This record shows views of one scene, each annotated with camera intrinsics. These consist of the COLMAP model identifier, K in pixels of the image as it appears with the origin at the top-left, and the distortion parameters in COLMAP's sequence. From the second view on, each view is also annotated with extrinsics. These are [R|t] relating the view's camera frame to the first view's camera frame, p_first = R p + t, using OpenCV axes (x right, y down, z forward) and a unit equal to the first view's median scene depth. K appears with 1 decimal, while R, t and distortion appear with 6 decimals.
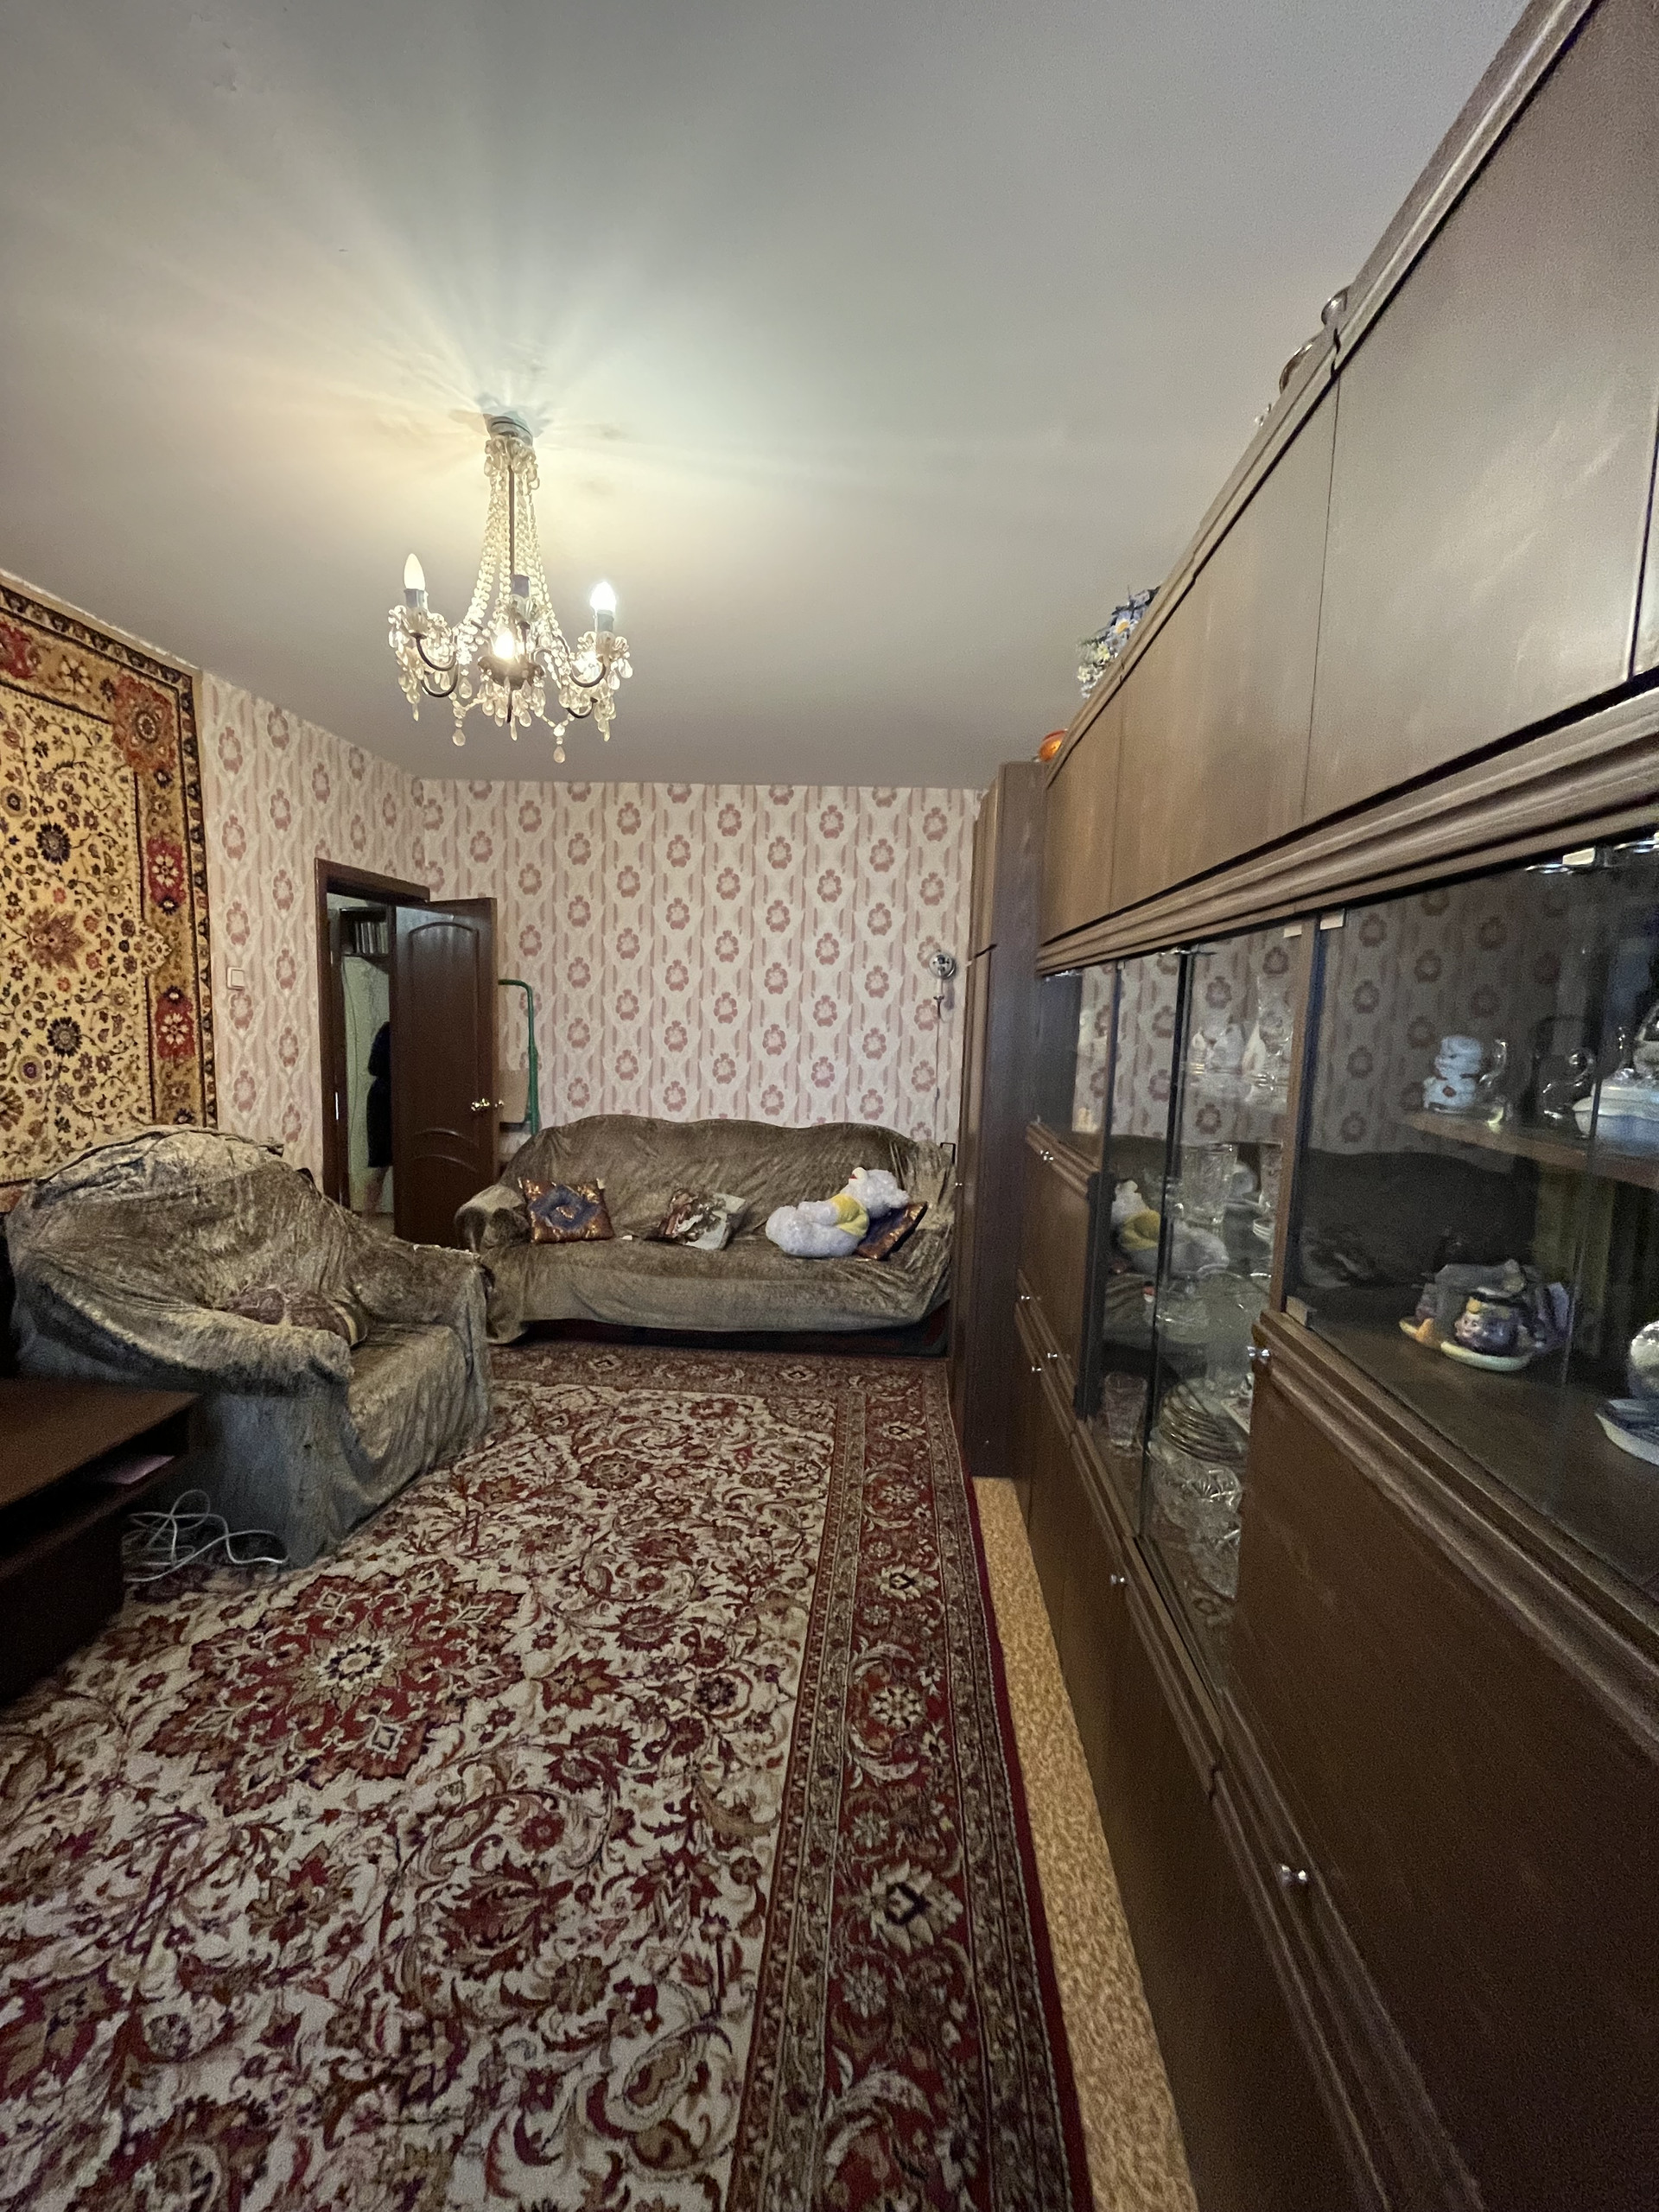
lens RADIAL K [[896.6, 0, 831.4], [0, 896.6, 1102.9], [0, 0, 1]] dist [-0.002219, -0.000150]
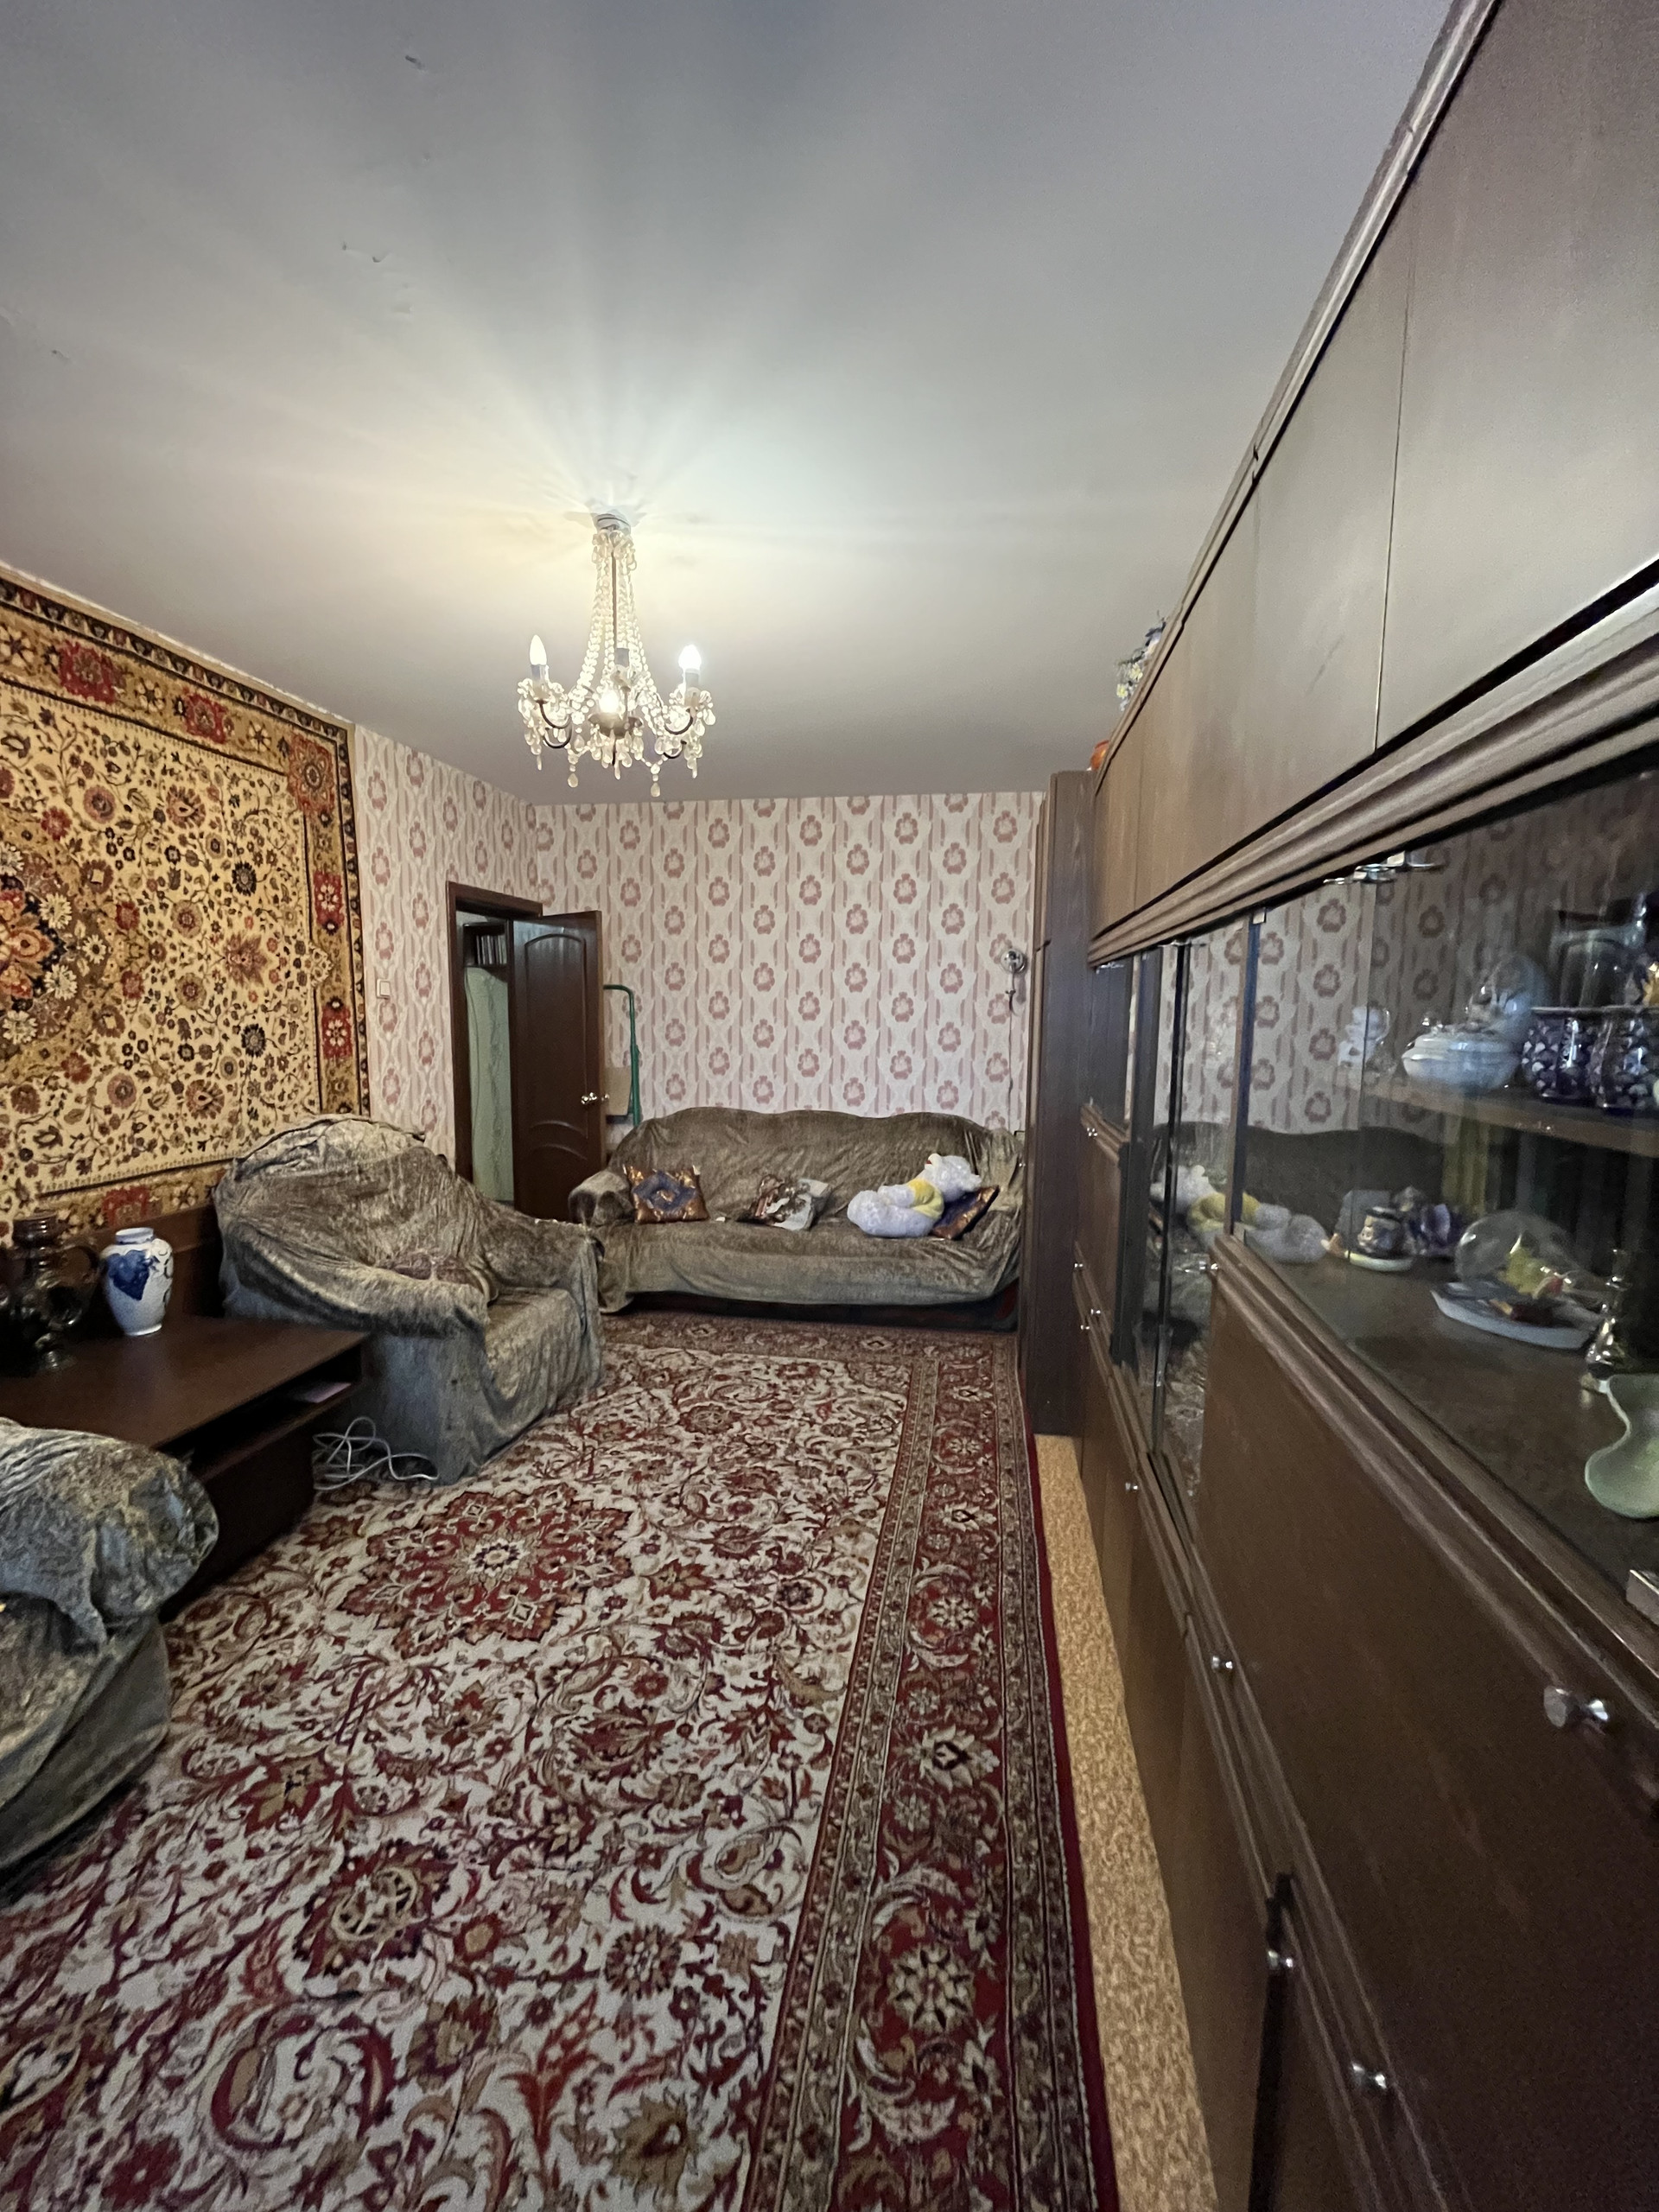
lens RADIAL K [[896.6, 0, 831.4], [0, 896.6, 1102.8], [0, 0, 1]] dist [-0.002219, -0.000150]
pose [[0.994478, -0.010096, -0.104457, 0.039283], [0.010096, 0.999949, -0.000528, 0.020998], [0.104457, -0.000529, 0.994529, -0.127570]]
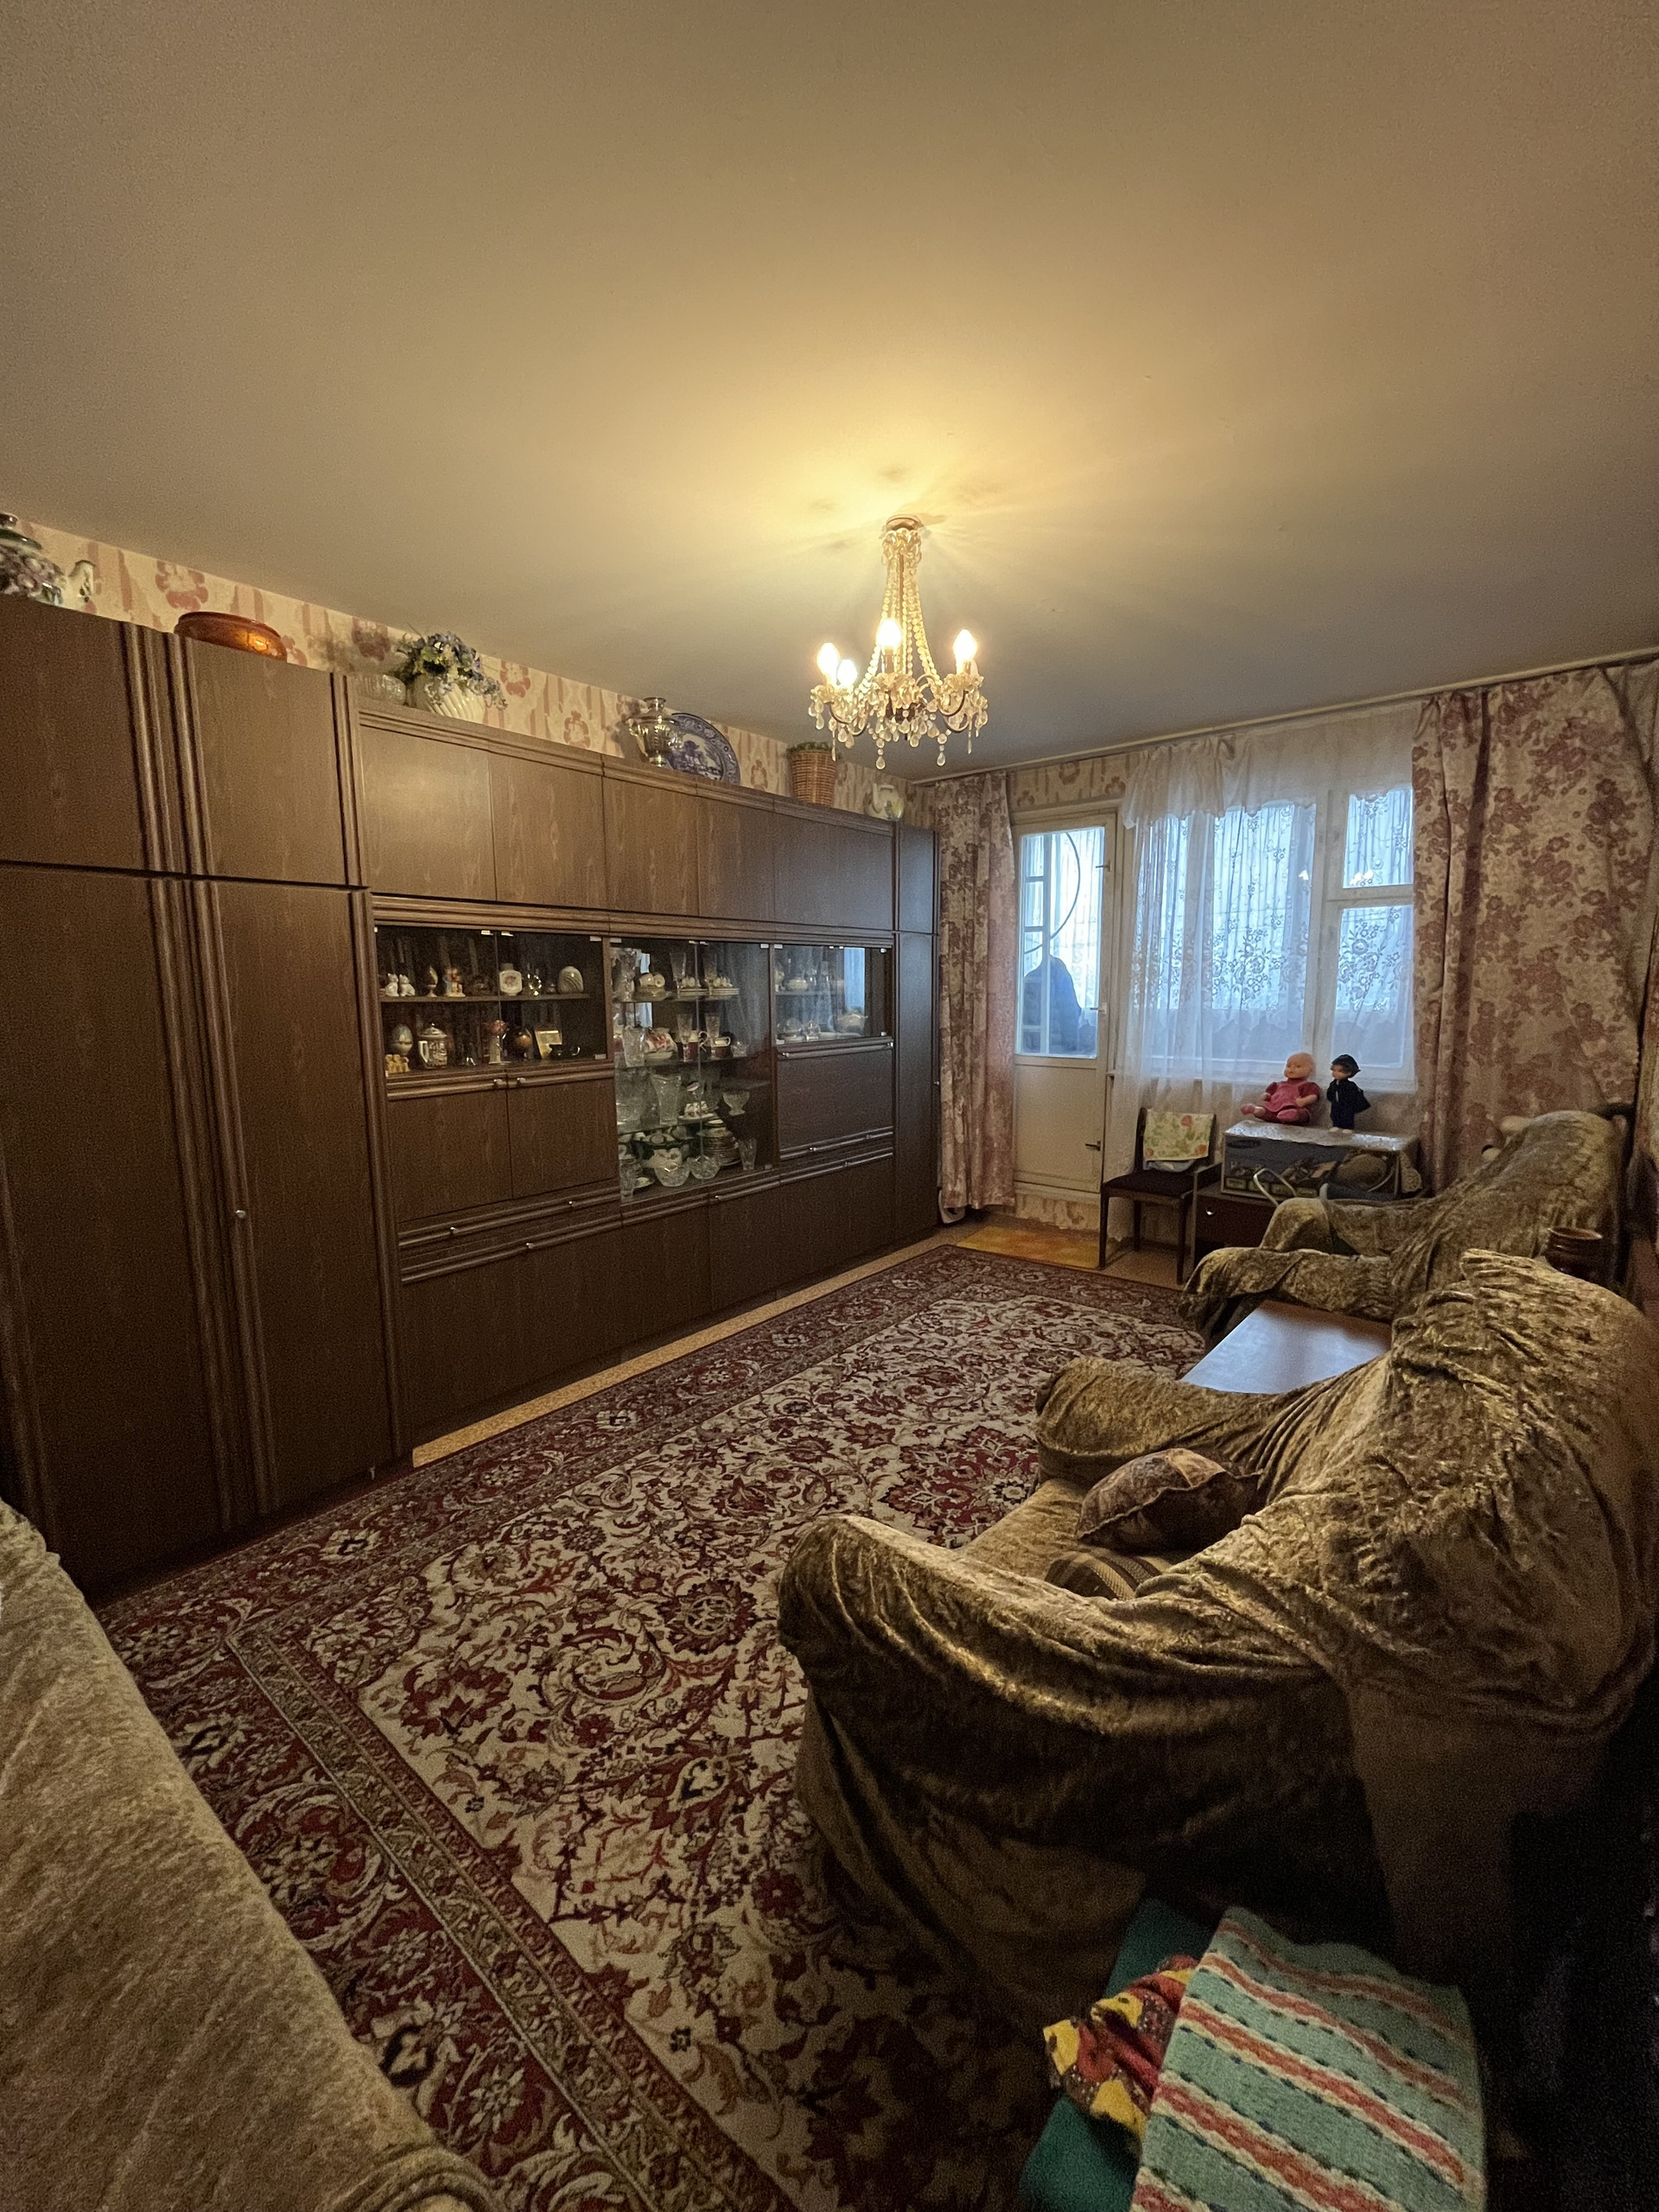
lens RADIAL K [[896.6, 0, 827.1], [0, 896.6, 1101.7], [0, 0, 1]] dist [-0.002219, -0.000150]
pose [[-0.815497, -0.101878, 0.569725, -0.872328], [0.040608, 0.971887, 0.231918, -0.192780], [-0.577335, 0.212264, -0.788434, 1.805983]]
